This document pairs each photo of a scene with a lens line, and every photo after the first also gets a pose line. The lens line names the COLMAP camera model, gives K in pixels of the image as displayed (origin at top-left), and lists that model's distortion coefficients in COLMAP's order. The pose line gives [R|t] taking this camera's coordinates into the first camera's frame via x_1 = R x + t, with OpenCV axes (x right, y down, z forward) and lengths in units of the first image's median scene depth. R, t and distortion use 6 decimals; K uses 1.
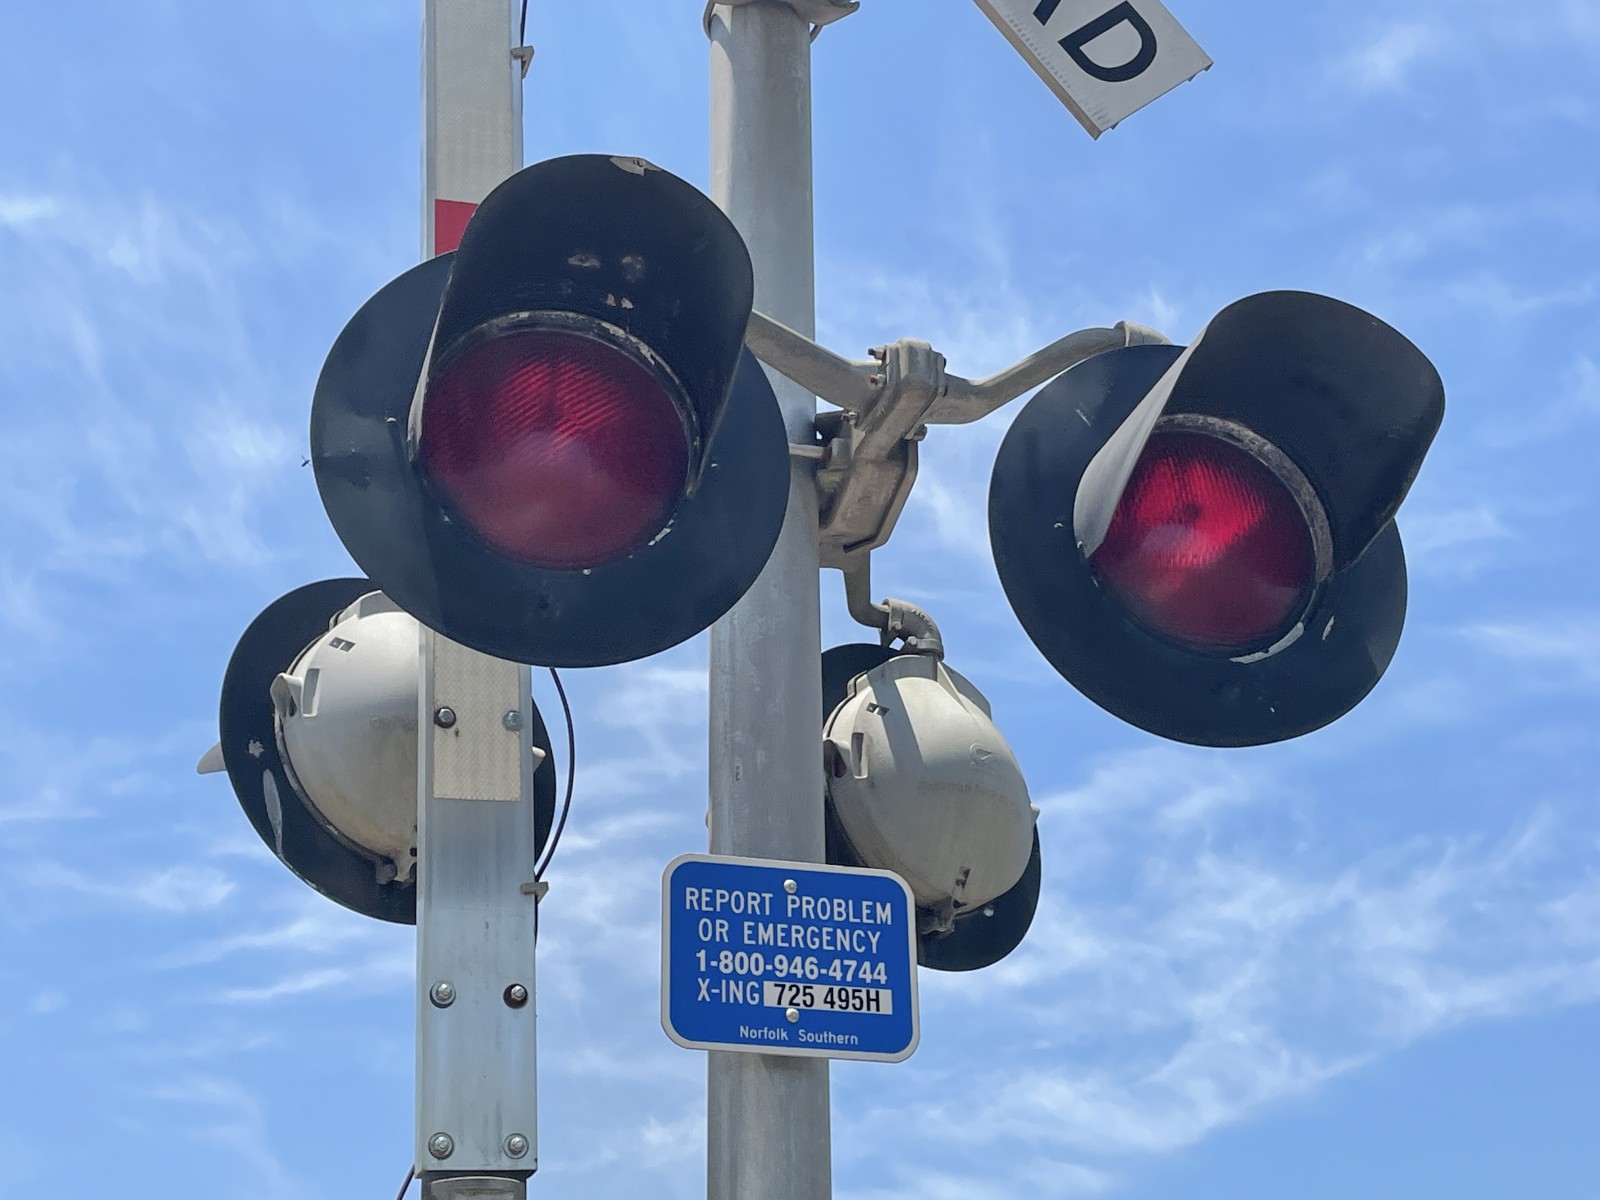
lens RADIAL K [[2465.0, 0, 790.4], [0, 2465.0, 579.5], [0, 0, 1]] dist [0.194156, -0.740777]
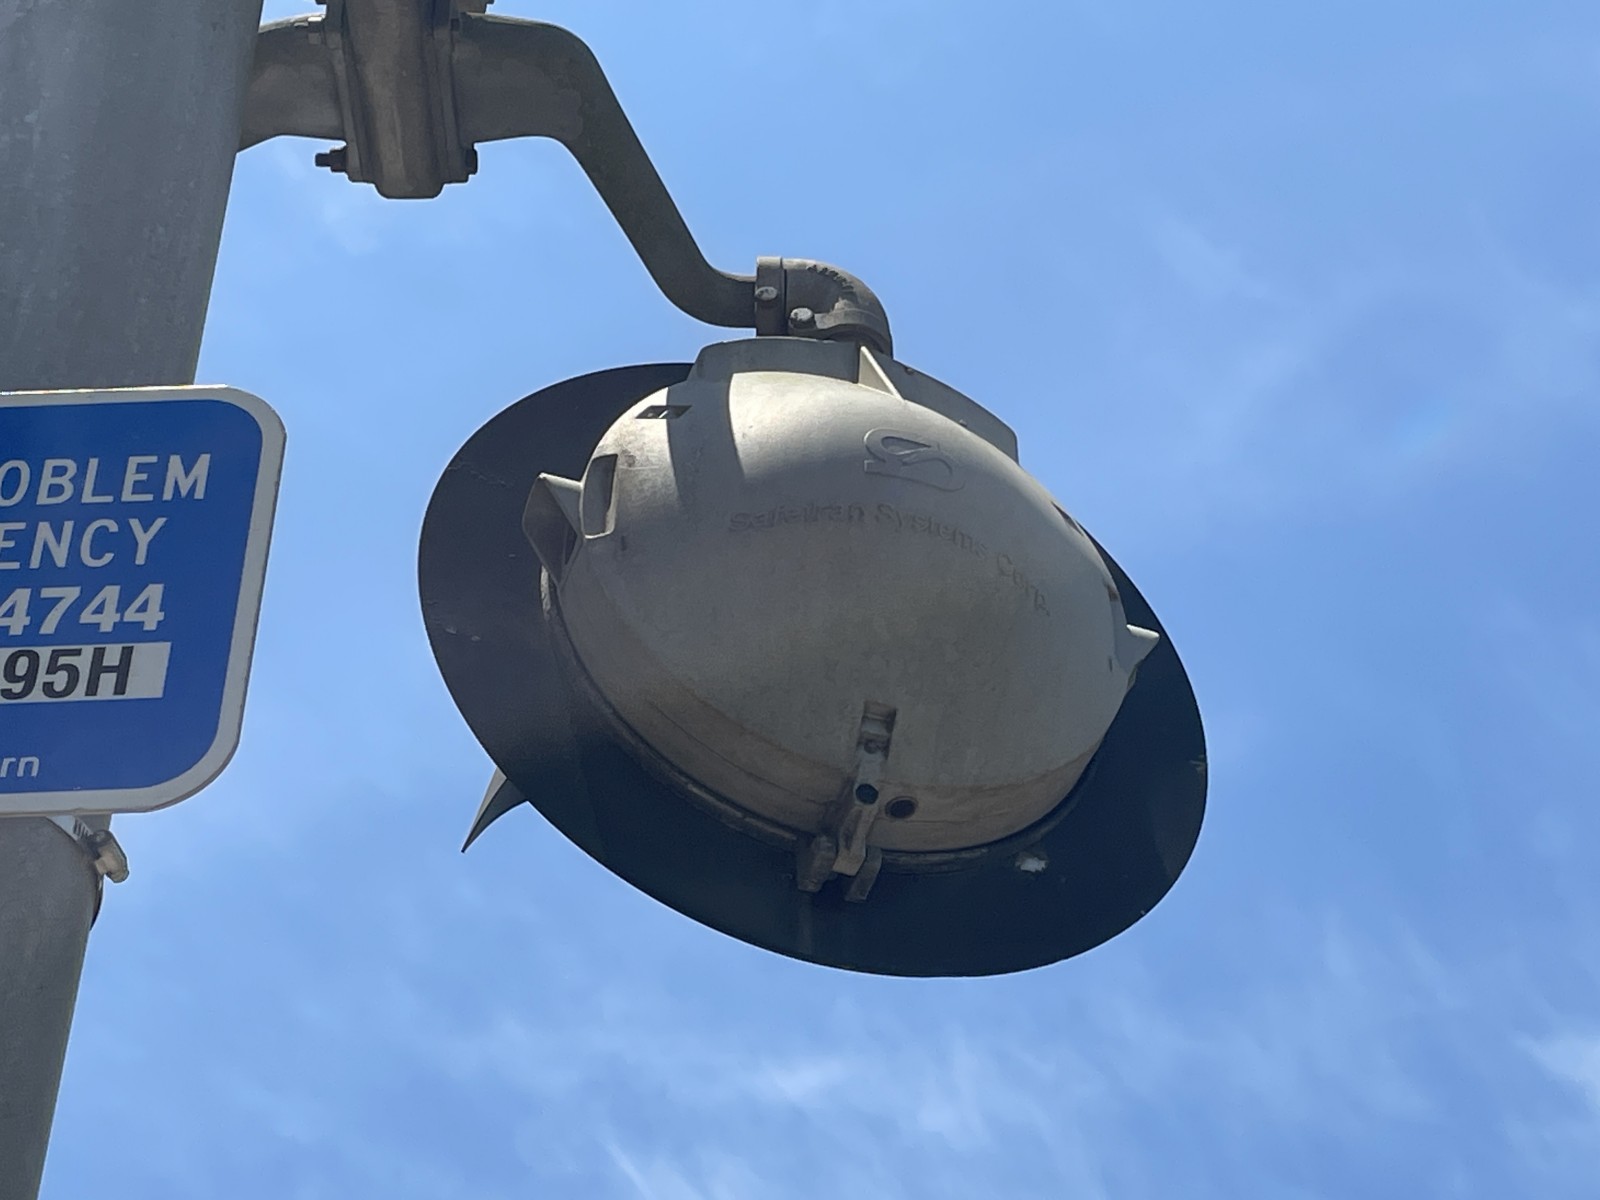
lens RADIAL K [[3321.8, 0, 800.6], [0, 3321.8, 561.7], [0, 0, 1]] dist [0.164174, -0.378355]
pose [[0.940907, -0.209820, -0.265837, 0.248681], [0.128969, 0.947804, -0.291609, 0.300840], [0.313147, 0.240092, 0.918855, 0.591242]]
